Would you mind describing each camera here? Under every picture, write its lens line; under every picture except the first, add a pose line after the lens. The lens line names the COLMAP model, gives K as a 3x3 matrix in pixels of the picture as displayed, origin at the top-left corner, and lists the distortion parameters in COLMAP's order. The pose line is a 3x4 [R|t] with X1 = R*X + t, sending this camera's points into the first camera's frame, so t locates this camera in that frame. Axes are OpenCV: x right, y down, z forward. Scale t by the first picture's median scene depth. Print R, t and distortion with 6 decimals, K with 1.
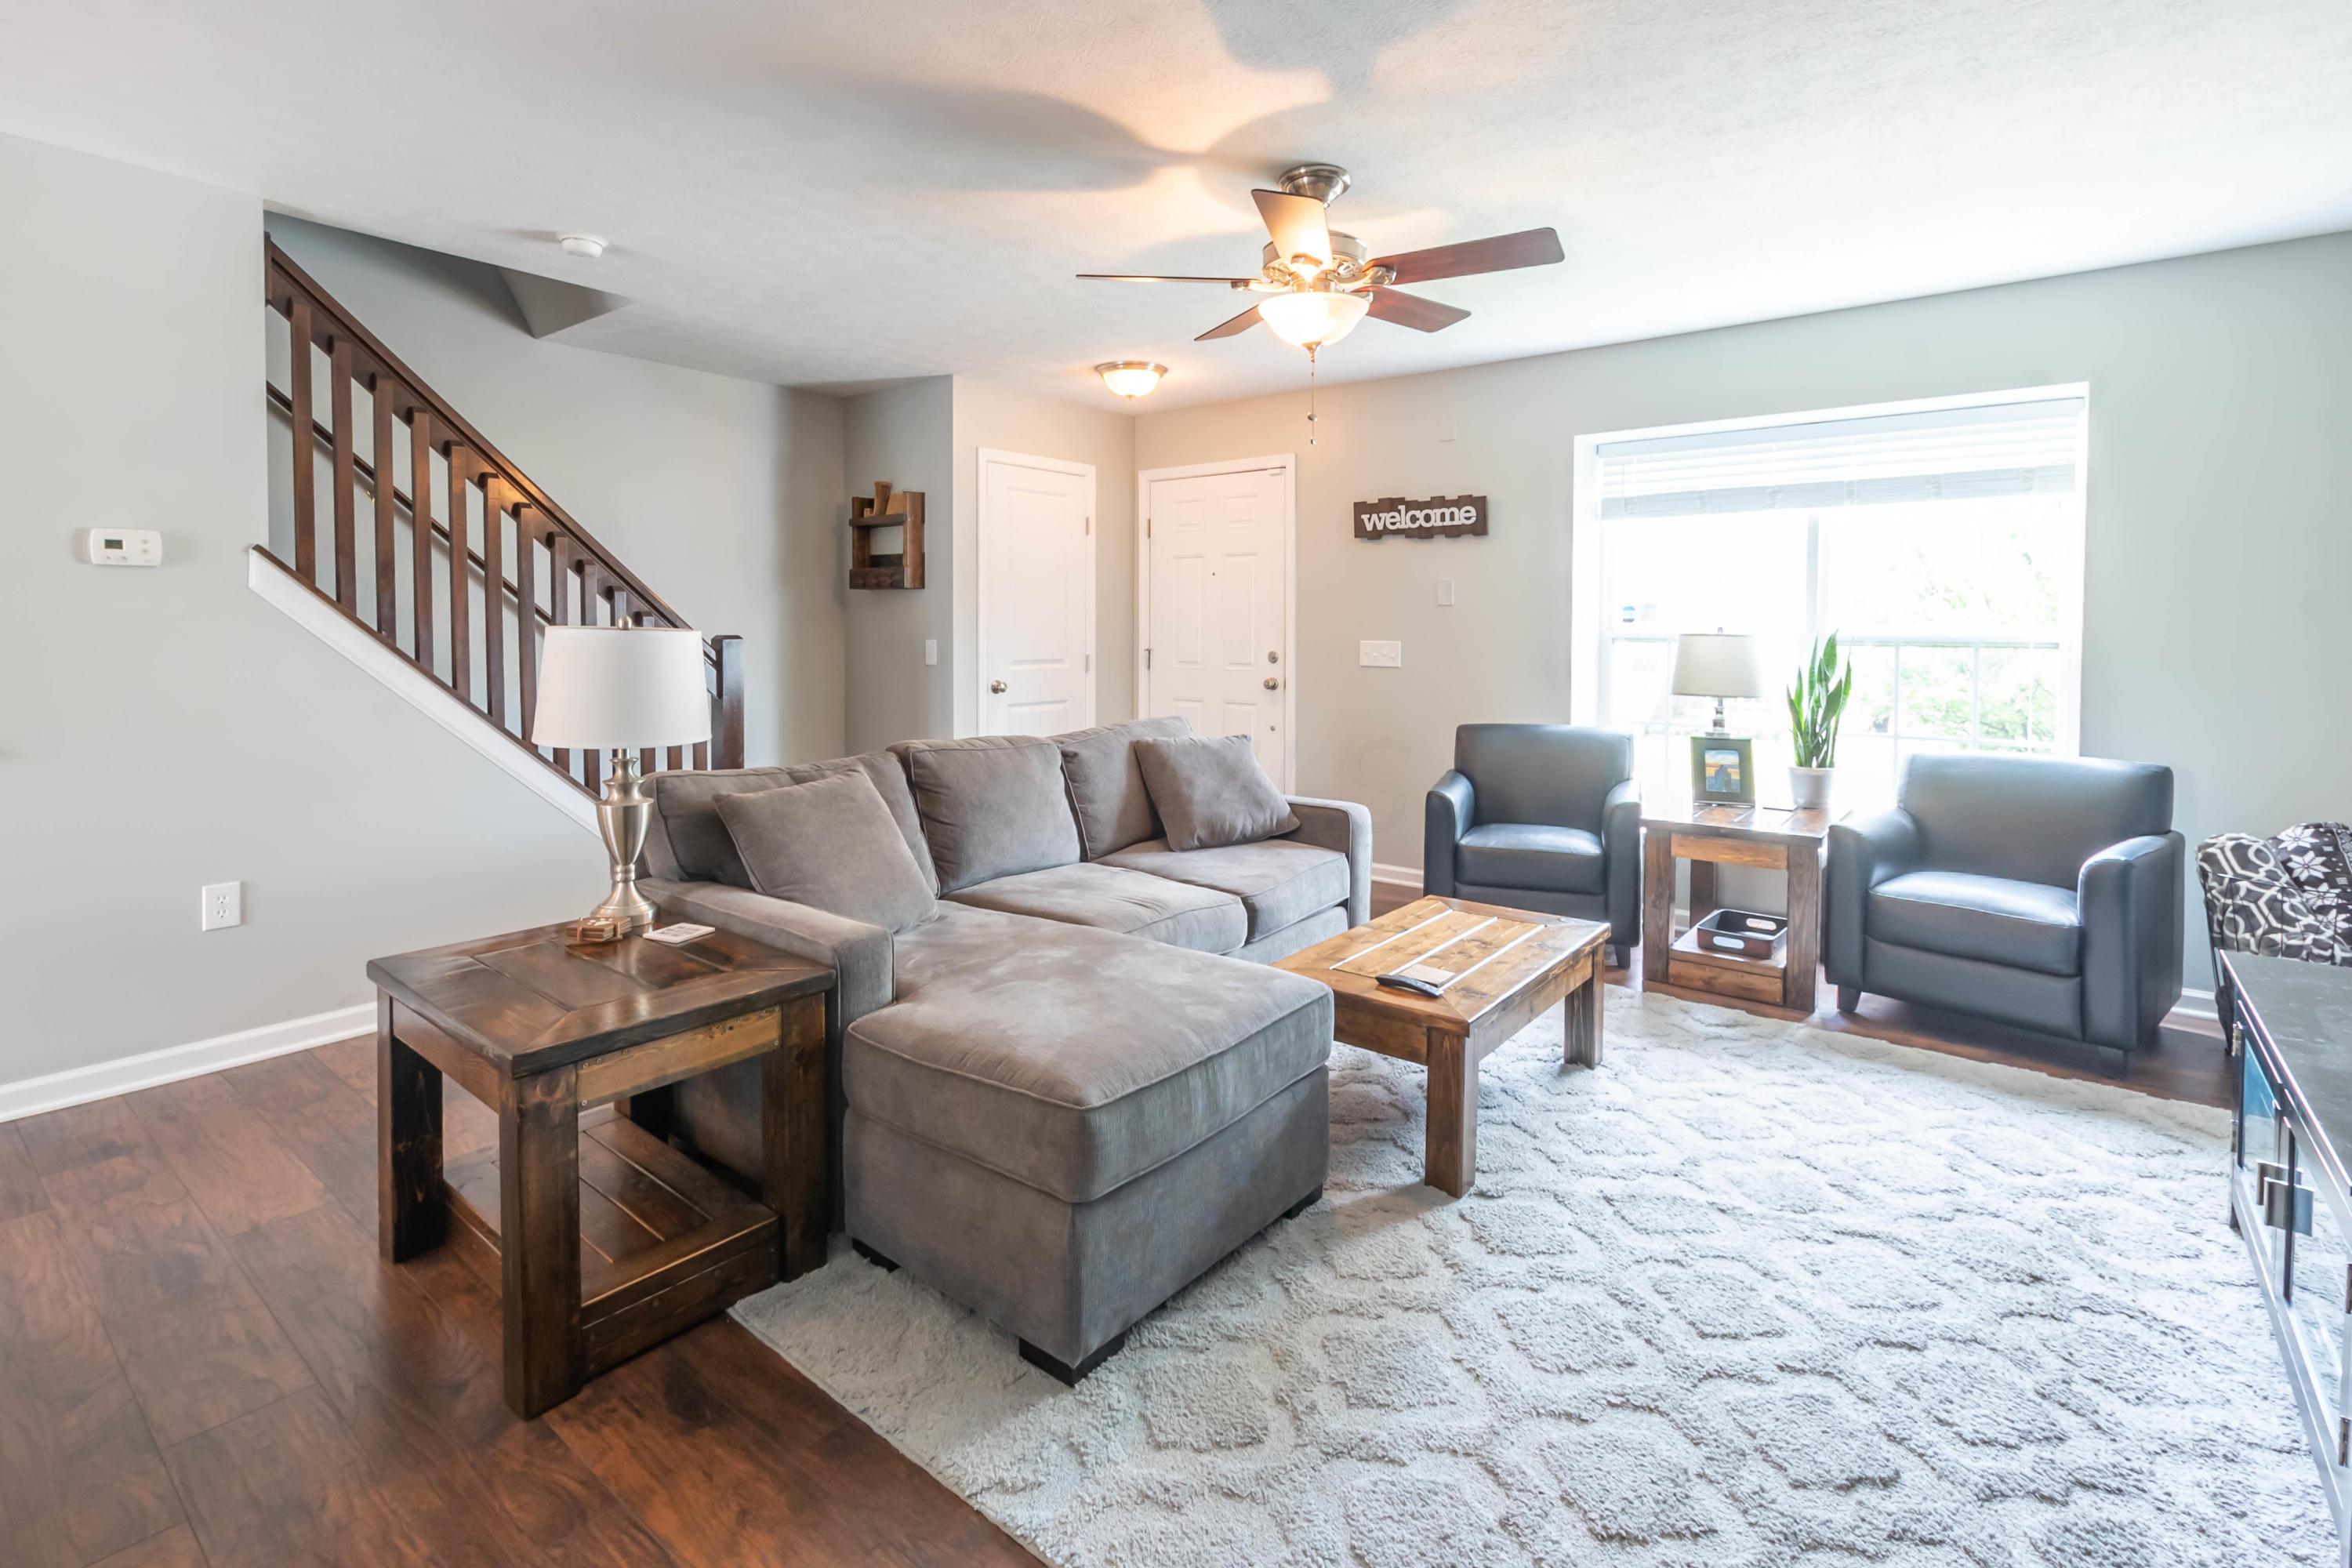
lens RADIAL K [[1096.1, 0, 1207.7], [0, 1096.1, 638.2], [0, 0, 1]] dist [-0.008320, -0.004352]
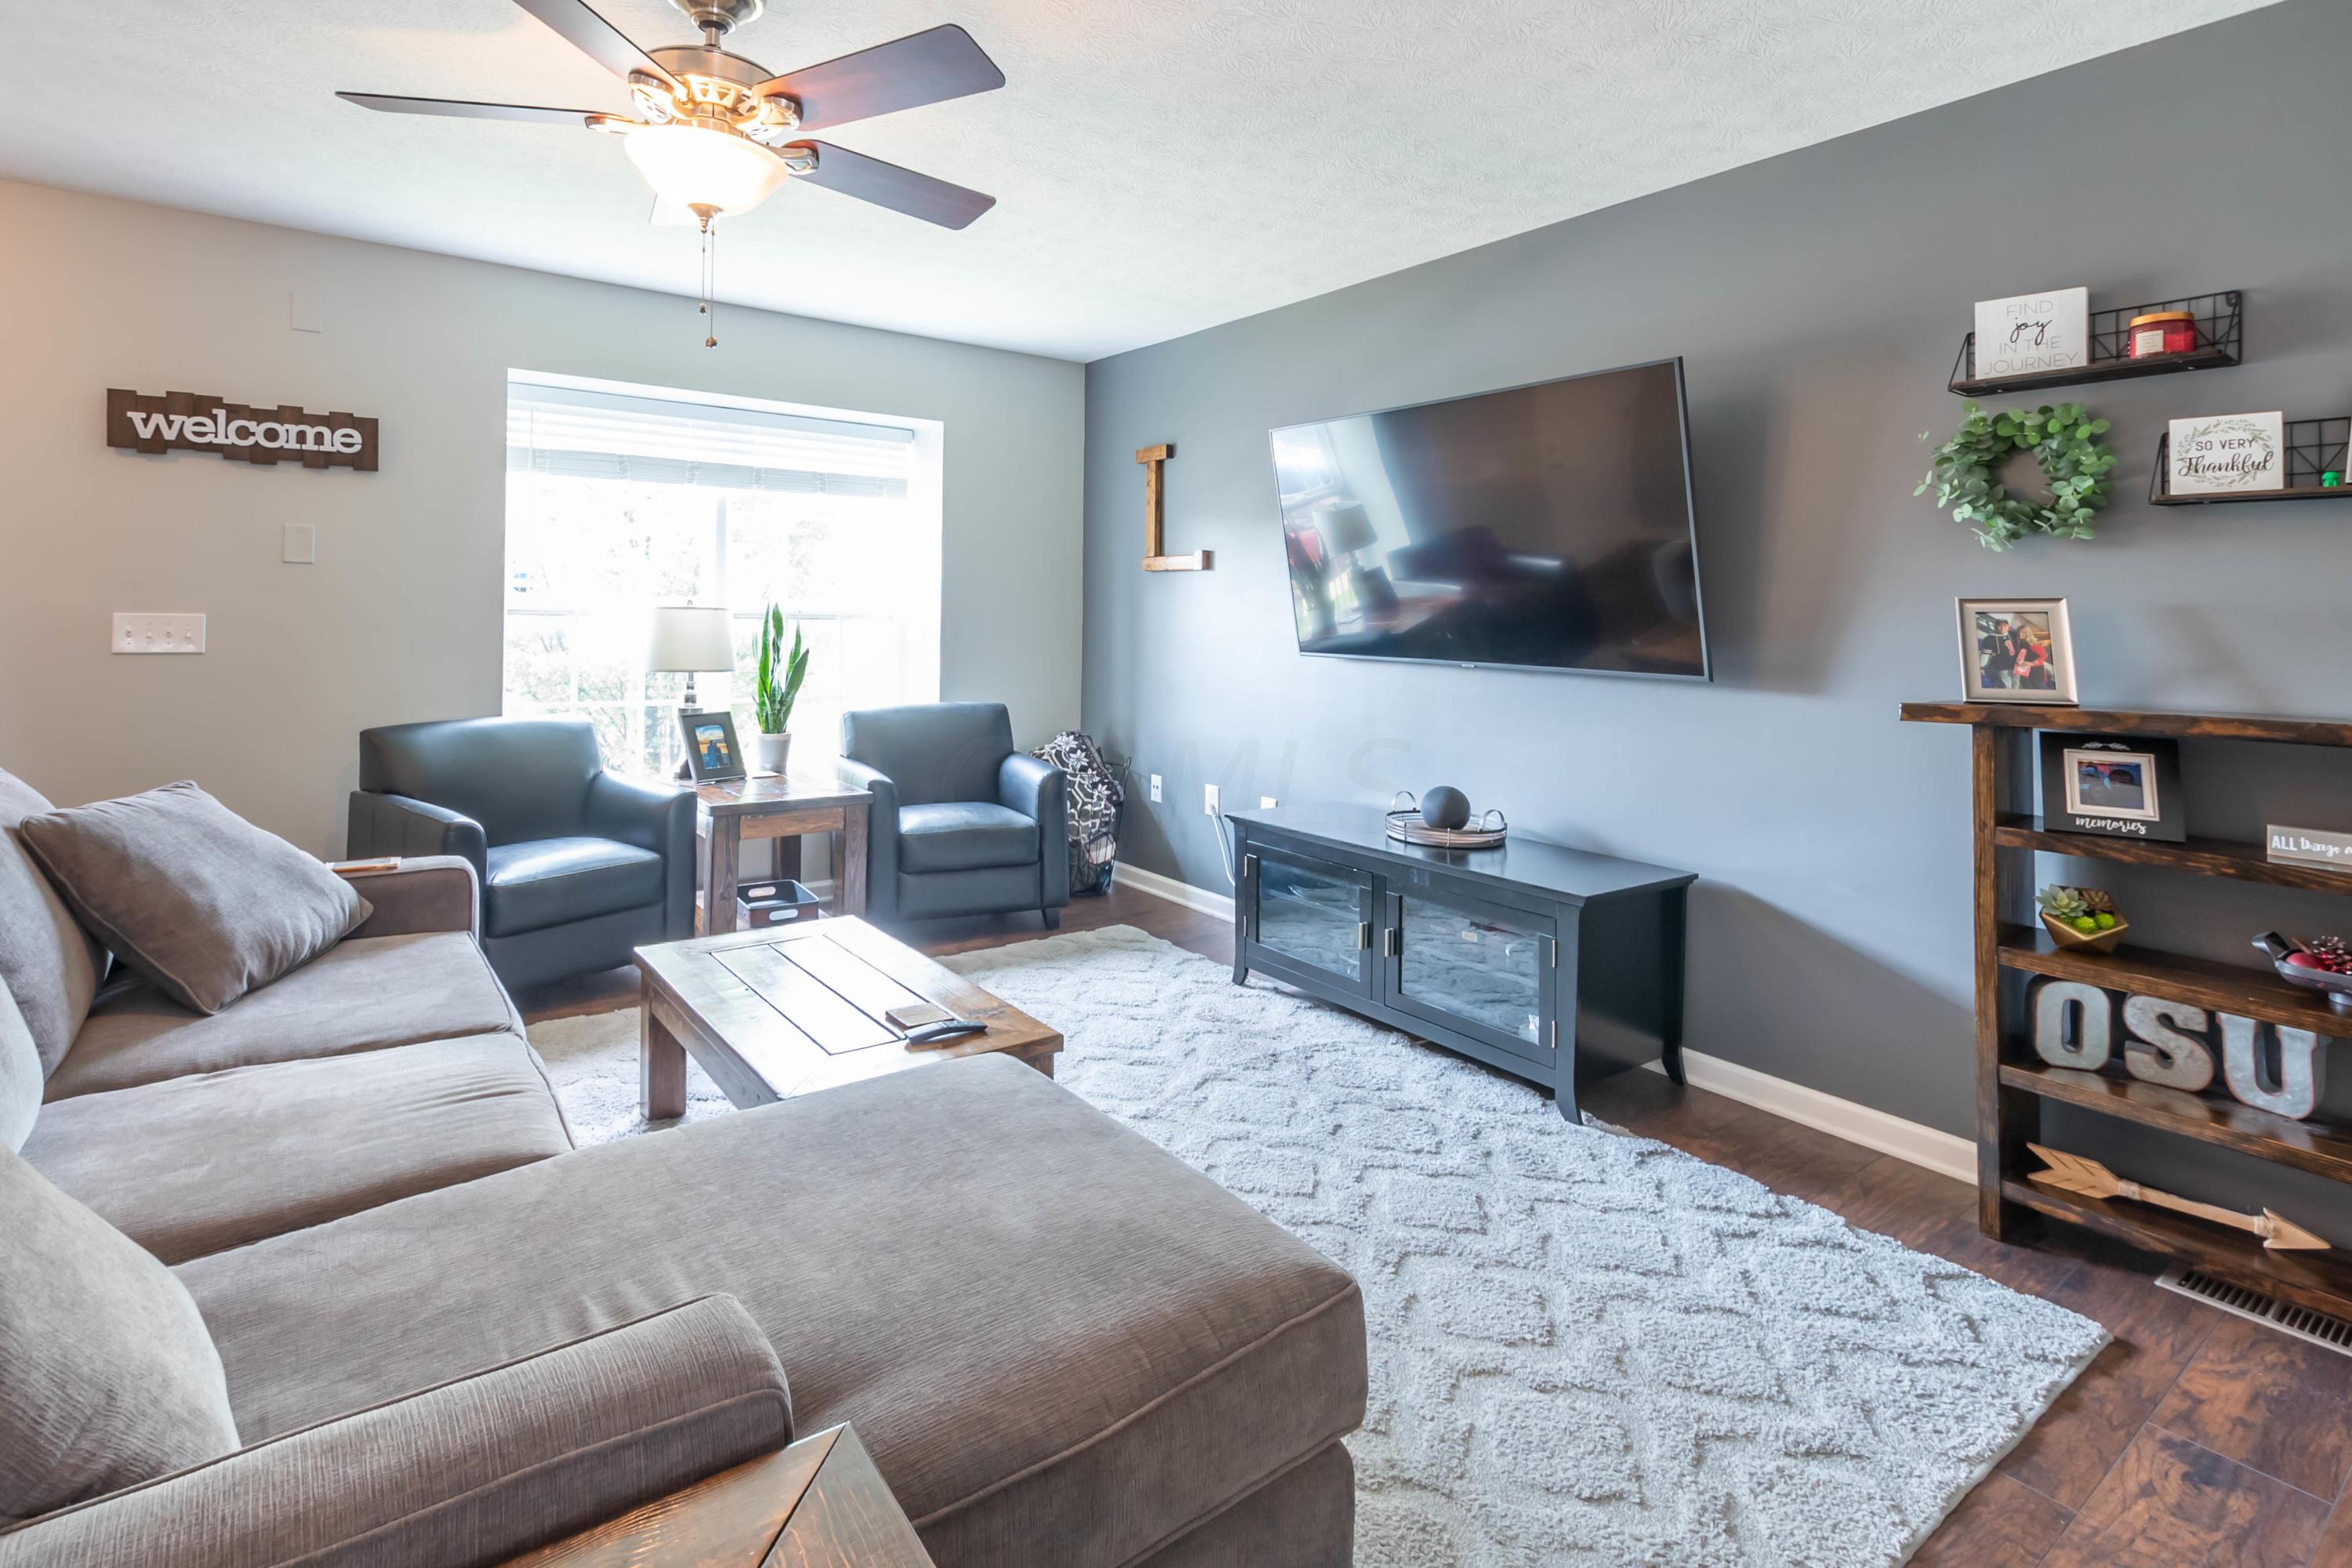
lens RADIAL K [[1096.1, 0, 1058.7], [0, 1096.1, 605.1], [0, 0, 1]] dist [-0.008320, -0.004352]
pose [[0.299654, 0.005062, 0.954035, -0.356870], [-0.007729, 0.999966, -0.002879, -0.005898], [-0.954017, -0.006511, 0.299683, 0.384020]]
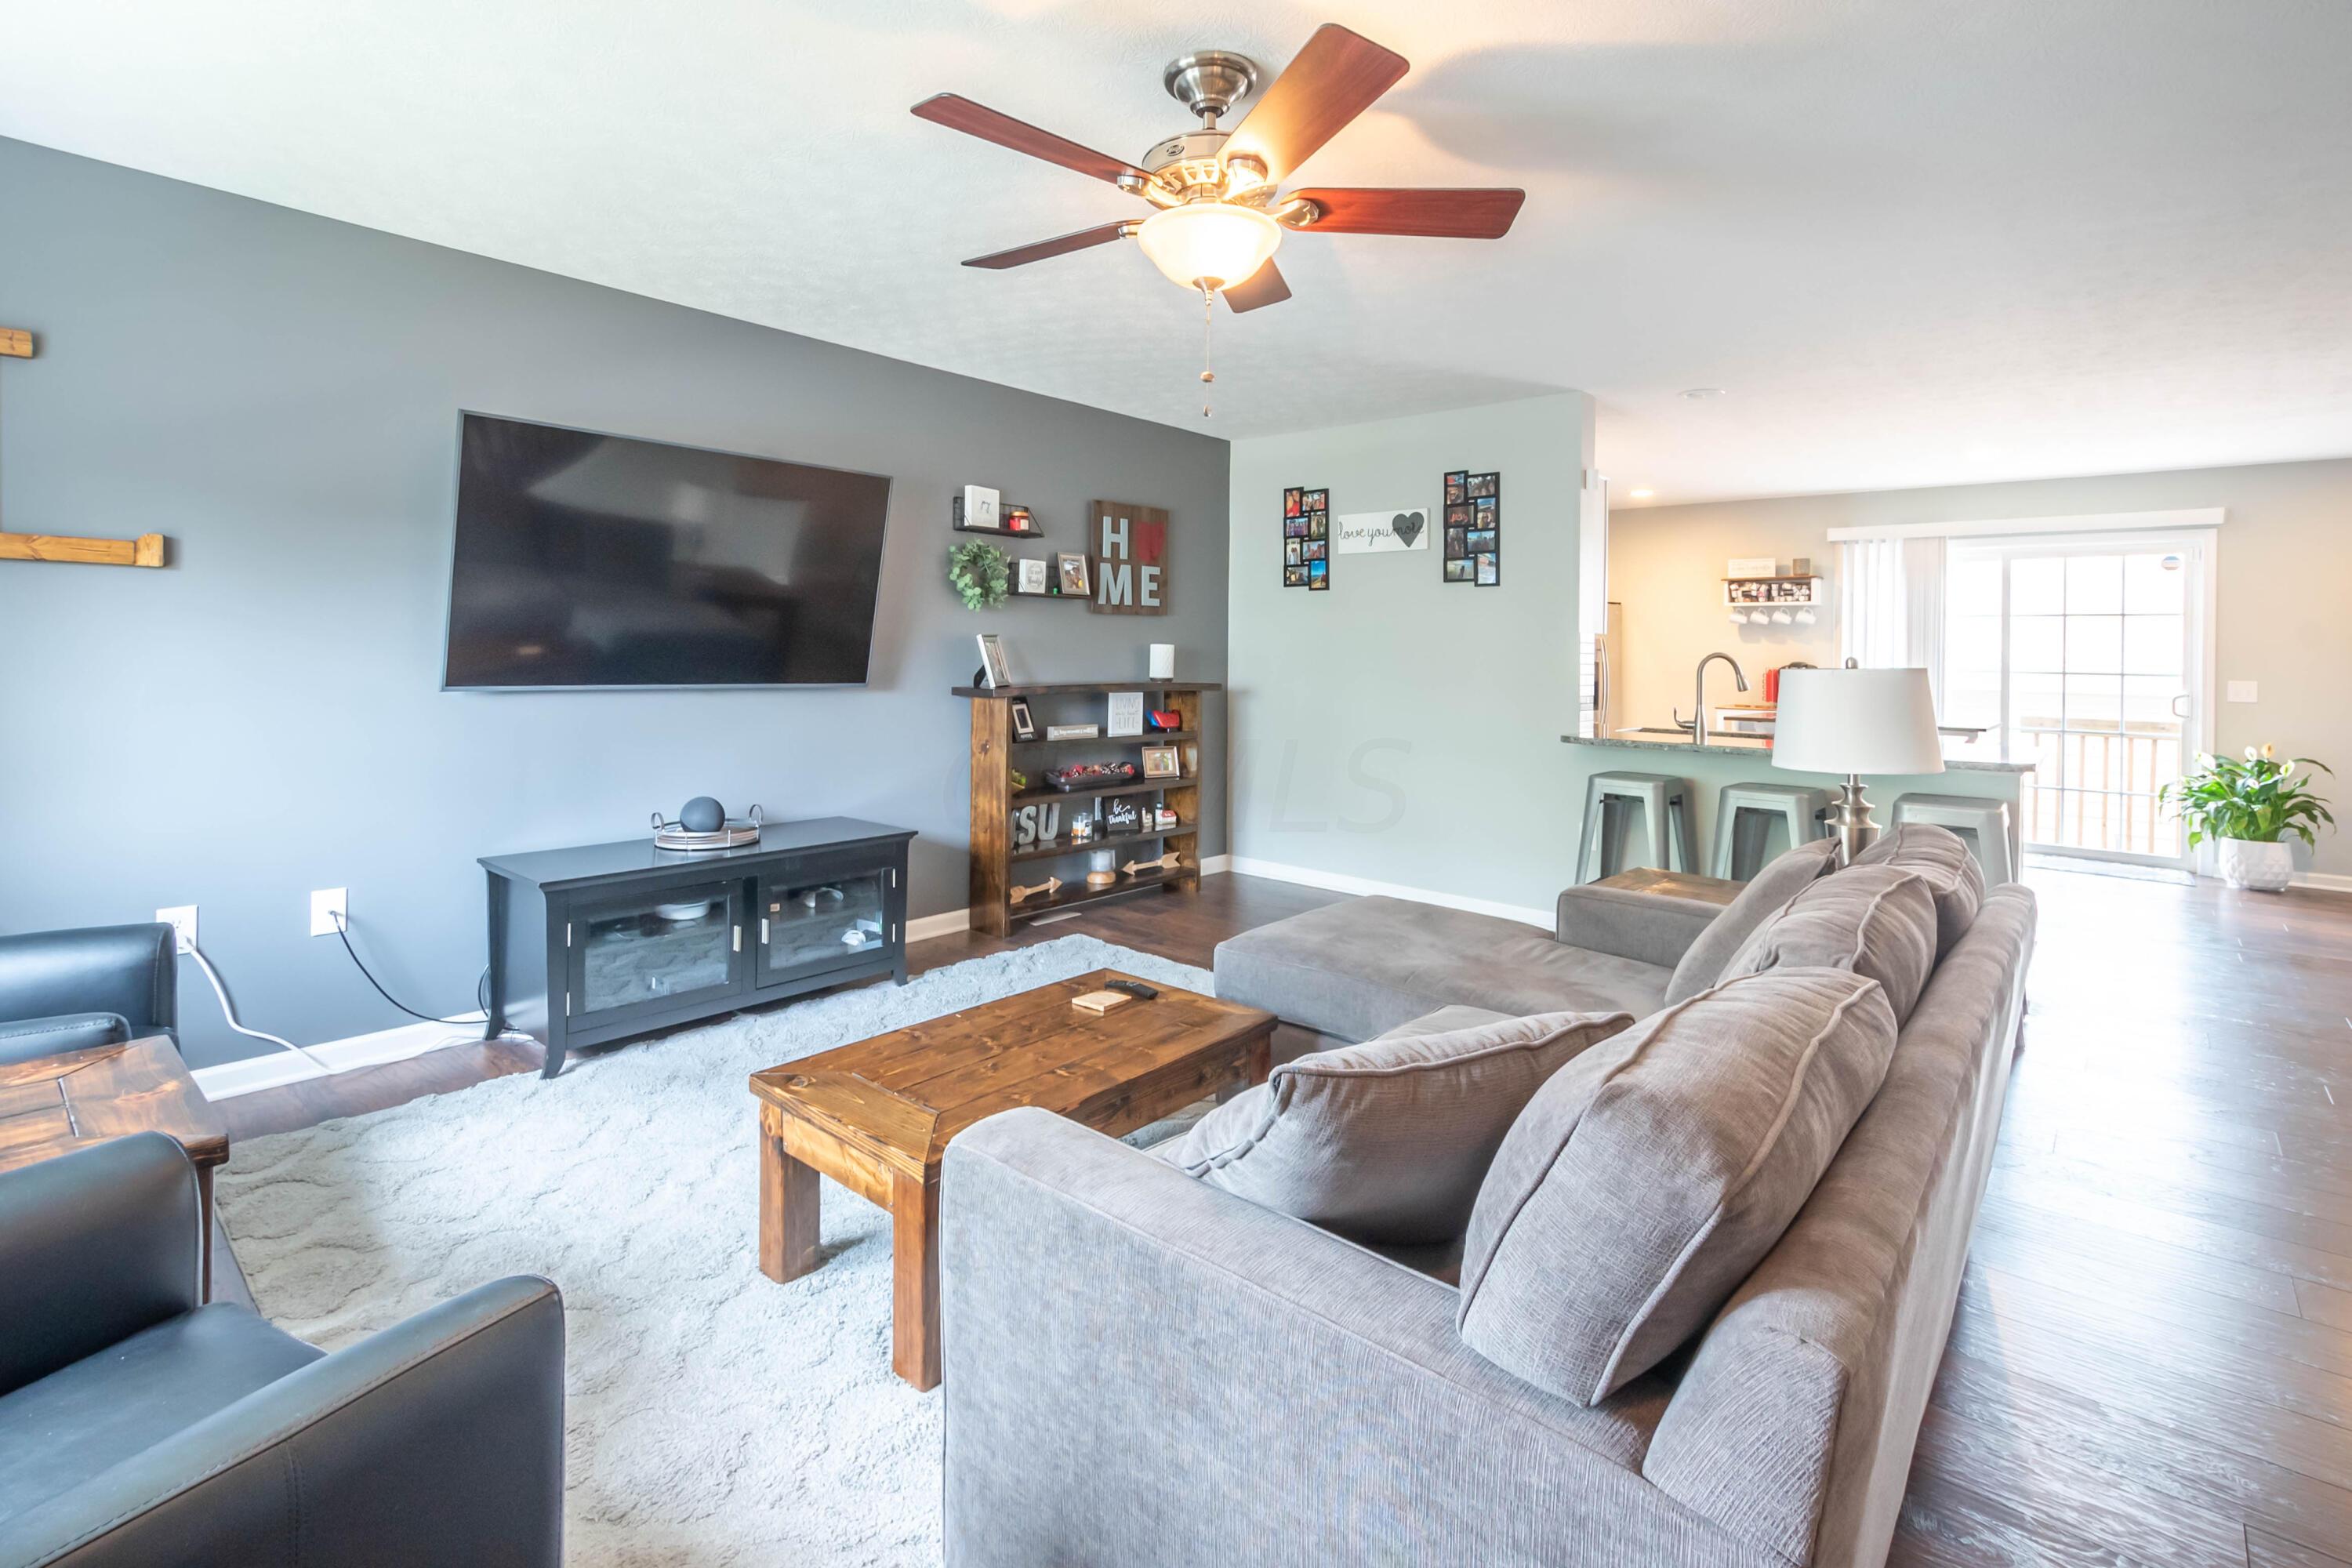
lens RADIAL K [[1096.1, 0, 1172.9], [0, 1096.1, 652.8], [0, 0, 1]] dist [-0.008320, -0.004352]
pose [[-0.999363, -0.019870, 0.029649, 0.074129], [-0.019624, 0.999771, 0.008552, -0.010239], [-0.029812, 0.007965, -0.999524, 1.212803]]
